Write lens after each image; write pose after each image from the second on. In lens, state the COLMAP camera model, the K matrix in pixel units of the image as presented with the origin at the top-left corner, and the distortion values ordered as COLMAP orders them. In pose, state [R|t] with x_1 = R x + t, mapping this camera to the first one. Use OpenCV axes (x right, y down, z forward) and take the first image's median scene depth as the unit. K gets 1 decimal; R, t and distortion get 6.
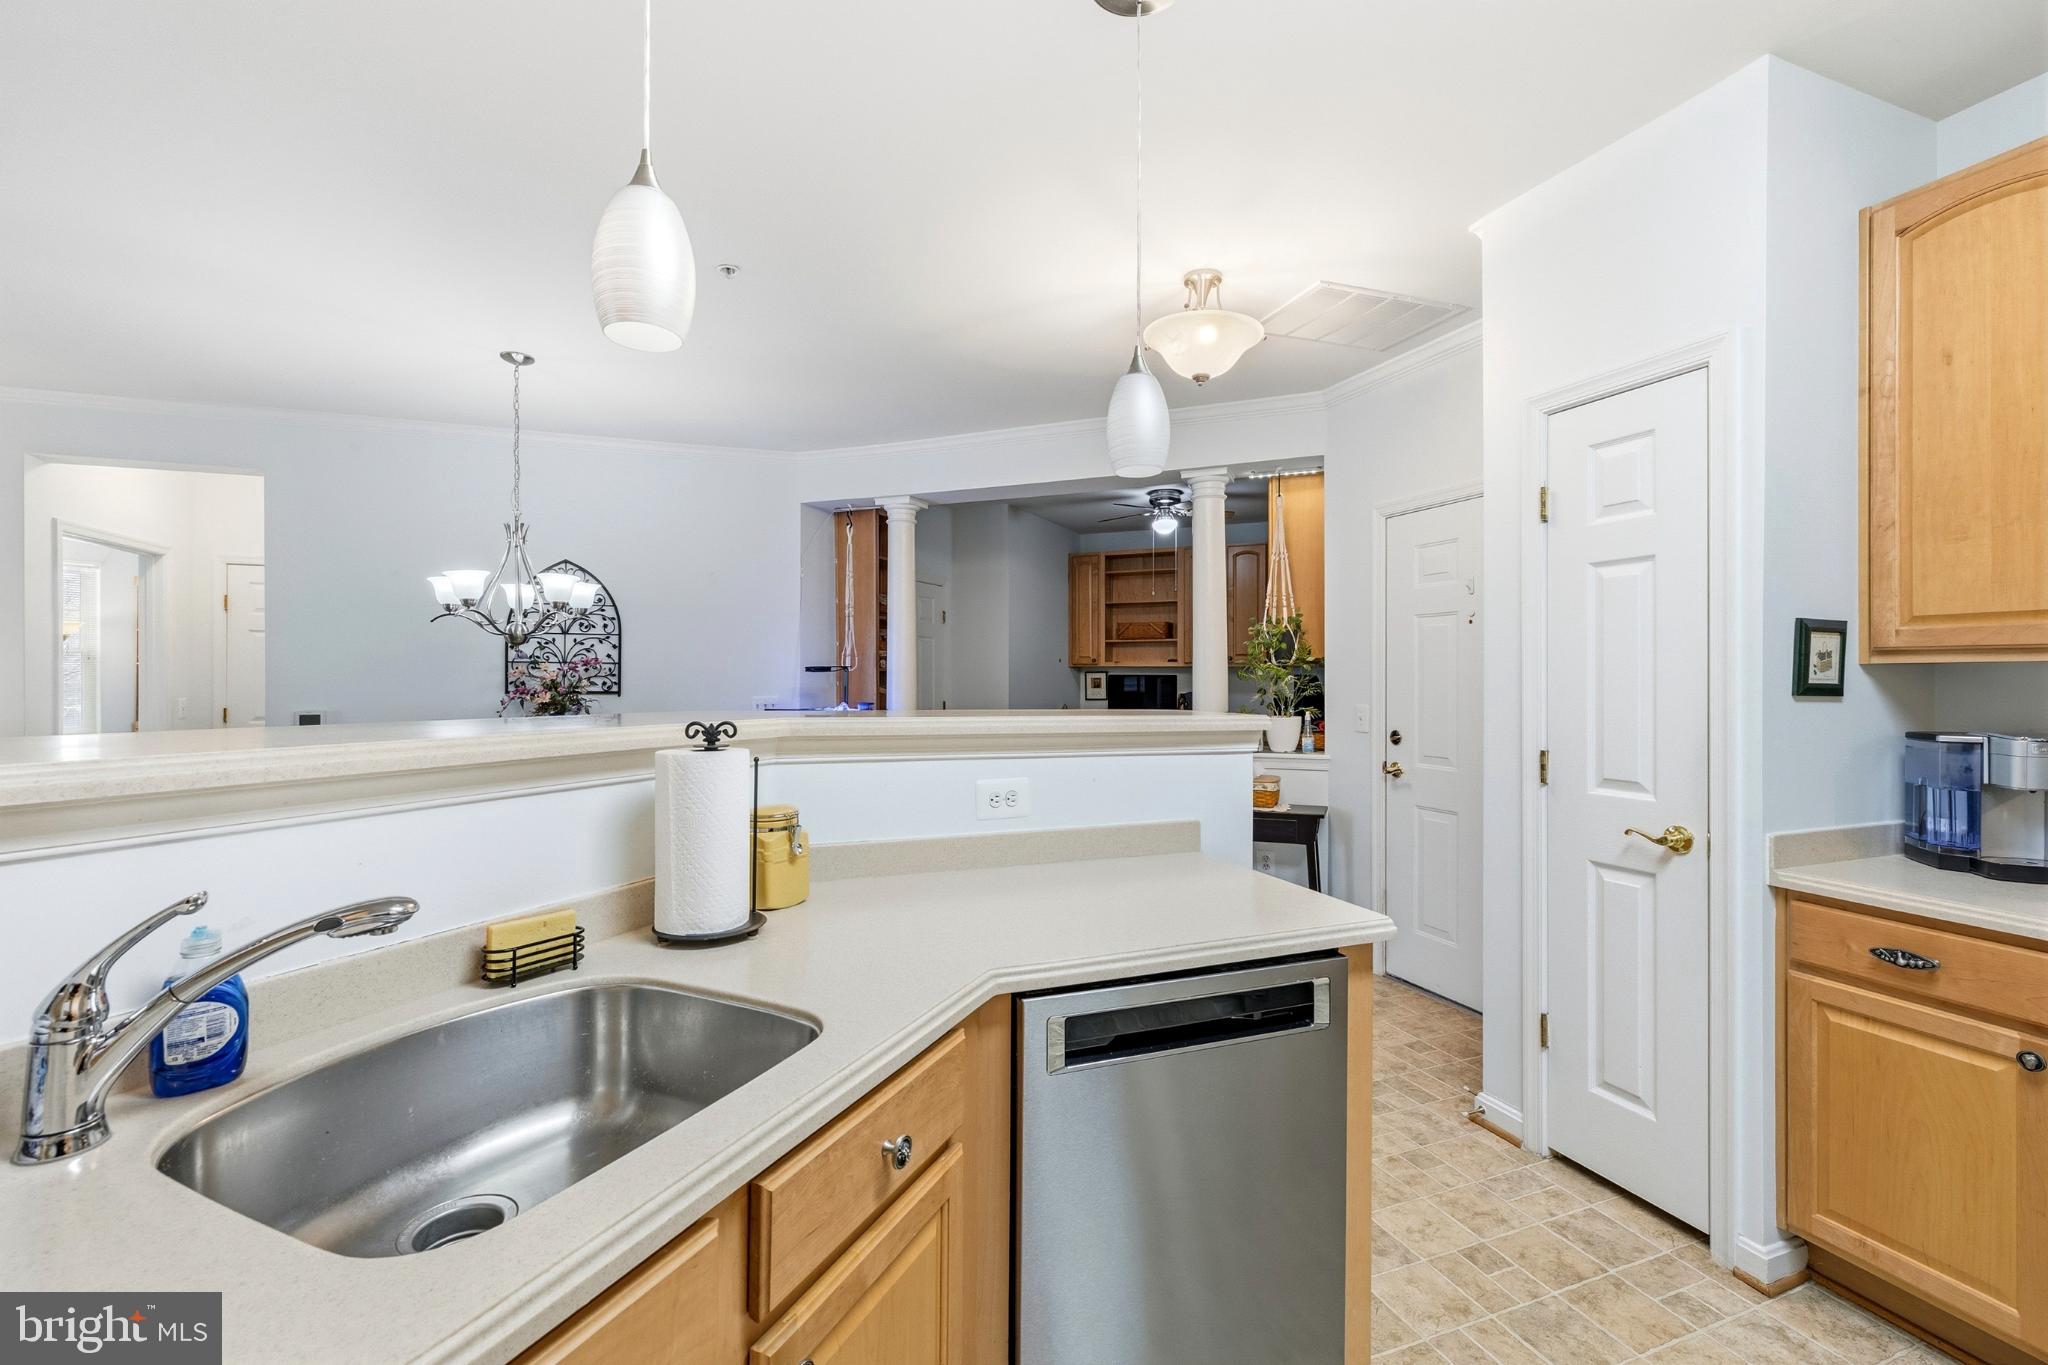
lens RADIAL K [[870.0, 0, 1029.9], [0, 870.0, 690.6], [0, 0, 1]] dist [0.003342, 0.000308]
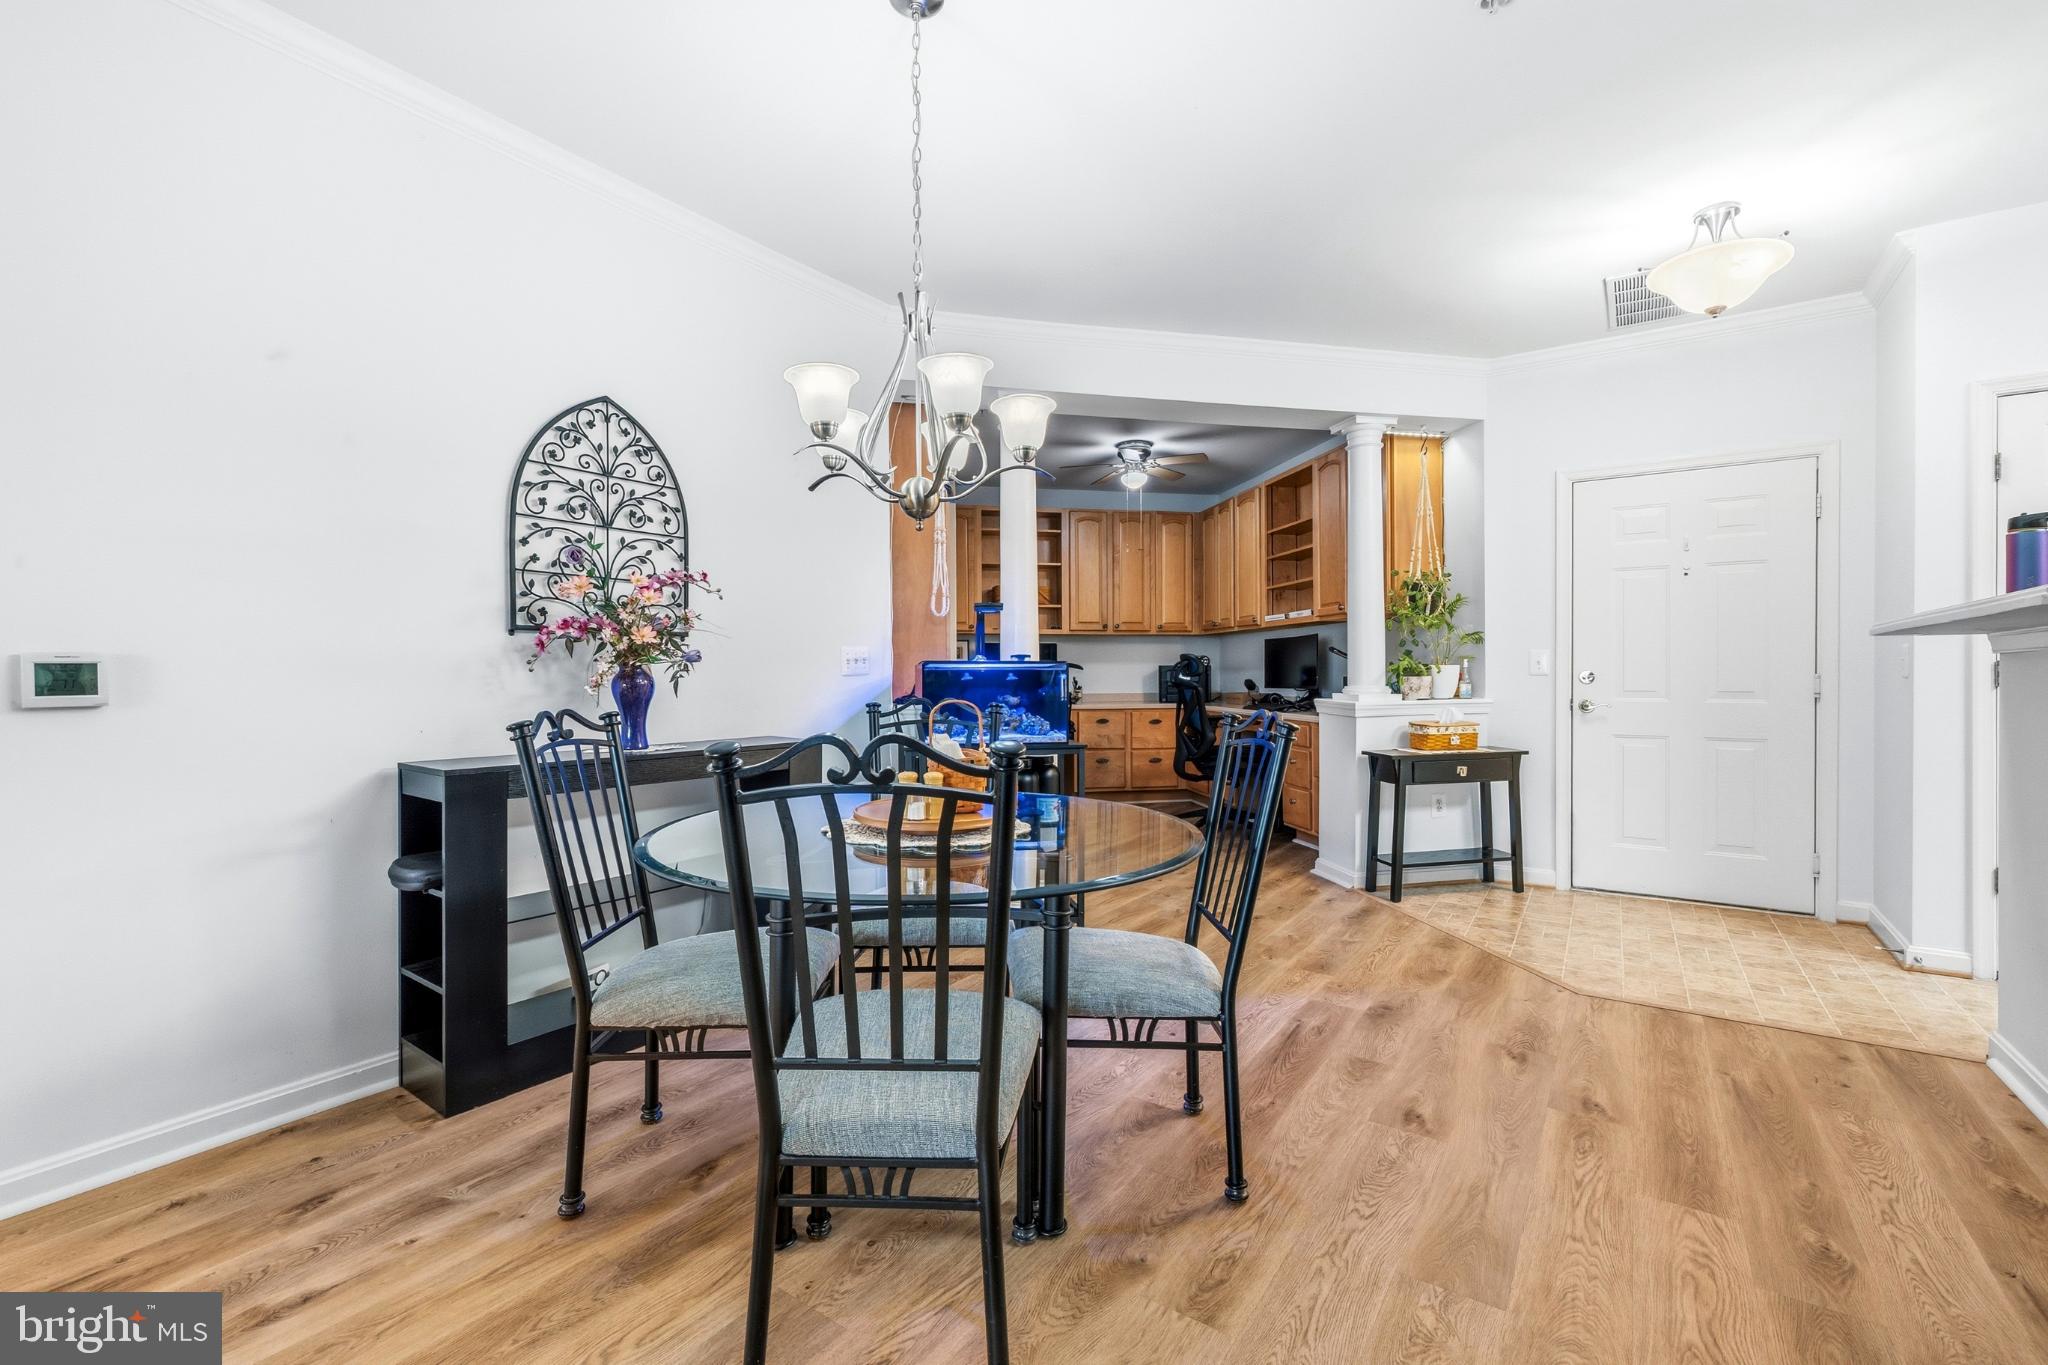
lens RADIAL K [[870.0, 0, 1036.9], [0, 870.0, 682.4], [0, 0, 1]] dist [0.003342, 0.000308]
pose [[0.815350, -0.010432, 0.578874, -0.630856], [0.014252, 0.999896, -0.002055, 0.040477], [-0.578793, 0.009925, 0.815414, 0.375736]]
